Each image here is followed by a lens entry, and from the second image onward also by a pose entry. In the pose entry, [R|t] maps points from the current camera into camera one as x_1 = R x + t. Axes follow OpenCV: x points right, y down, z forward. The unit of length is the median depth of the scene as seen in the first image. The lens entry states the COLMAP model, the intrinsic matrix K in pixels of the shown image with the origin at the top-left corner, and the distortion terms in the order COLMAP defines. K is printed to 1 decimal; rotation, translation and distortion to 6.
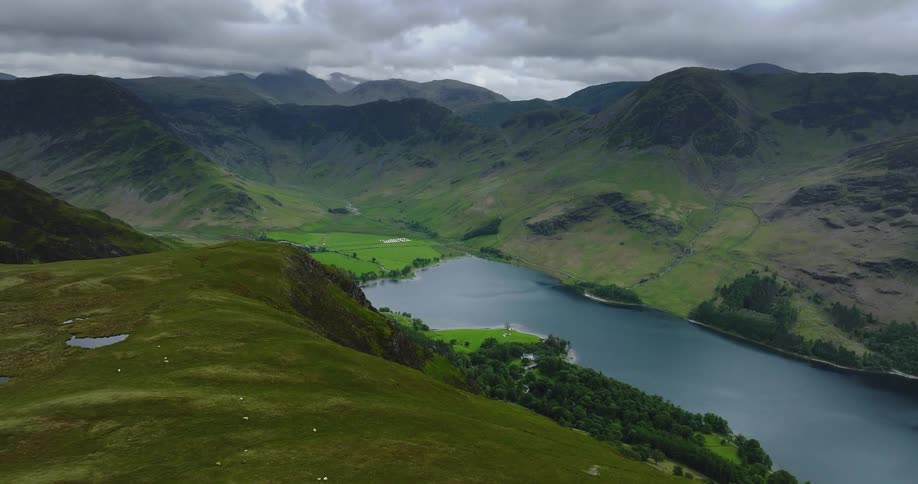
lens RADIAL K [[640.6, 0, 459.0], [0, 640.6, 242.0], [0, 0, 1]] dist [0.005681, 0.000020]
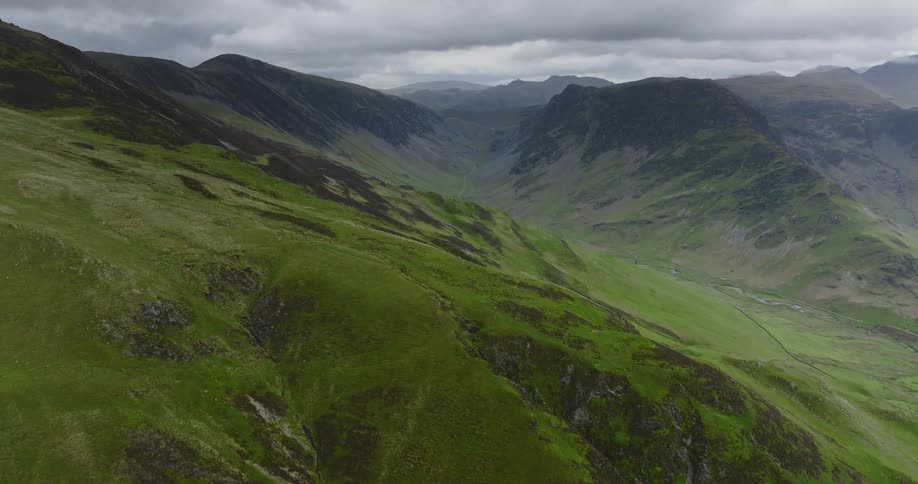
lens RADIAL K [[640.6, 0, 459.0], [0, 640.6, 242.0], [0, 0, 1]] dist [0.005681, 0.000020]
pose [[0.696331, 0.142499, -0.703432, -0.192903], [-0.139887, 0.988242, 0.061720, -0.063462], [0.703956, 0.055424, 0.708078, 0.218349]]
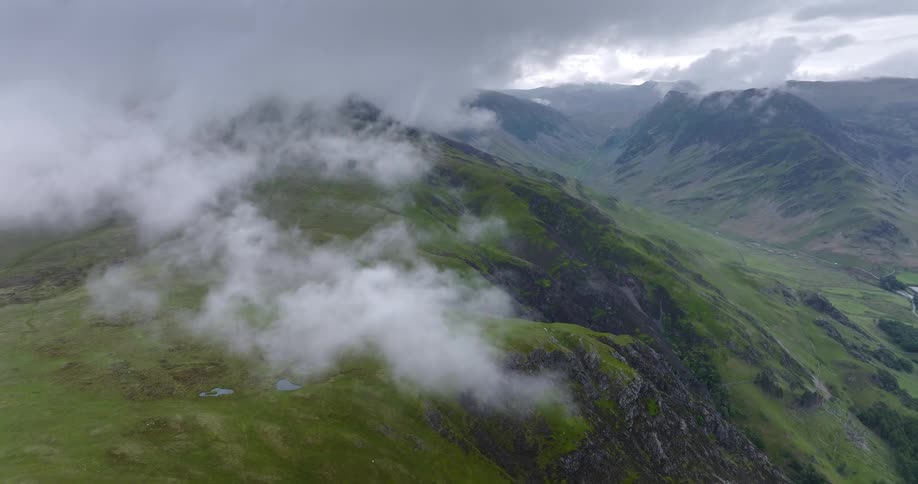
lens RADIAL K [[640.6, 0, 459.0], [0, 640.6, 242.0], [0, 0, 1]] dist [0.005681, 0.000020]
pose [[0.521886, 0.169495, -0.836006, 0.089845], [-0.160881, 0.982029, 0.098668, -0.039515], [0.837707, 0.083004, 0.539776, 0.038103]]
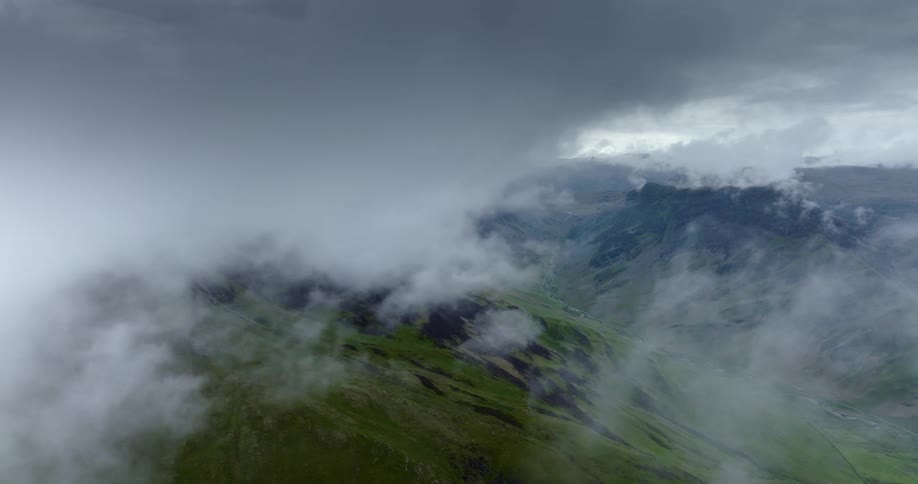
lens RADIAL K [[640.6, 0, 459.0], [0, 640.6, 242.0], [0, 0, 1]] dist [0.005681, 0.000020]
pose [[0.615677, 0.090616, -0.782771, -0.155872], [-0.164609, 0.986240, -0.015301, -0.111012], [0.770614, 0.138271, 0.622122, 0.130732]]
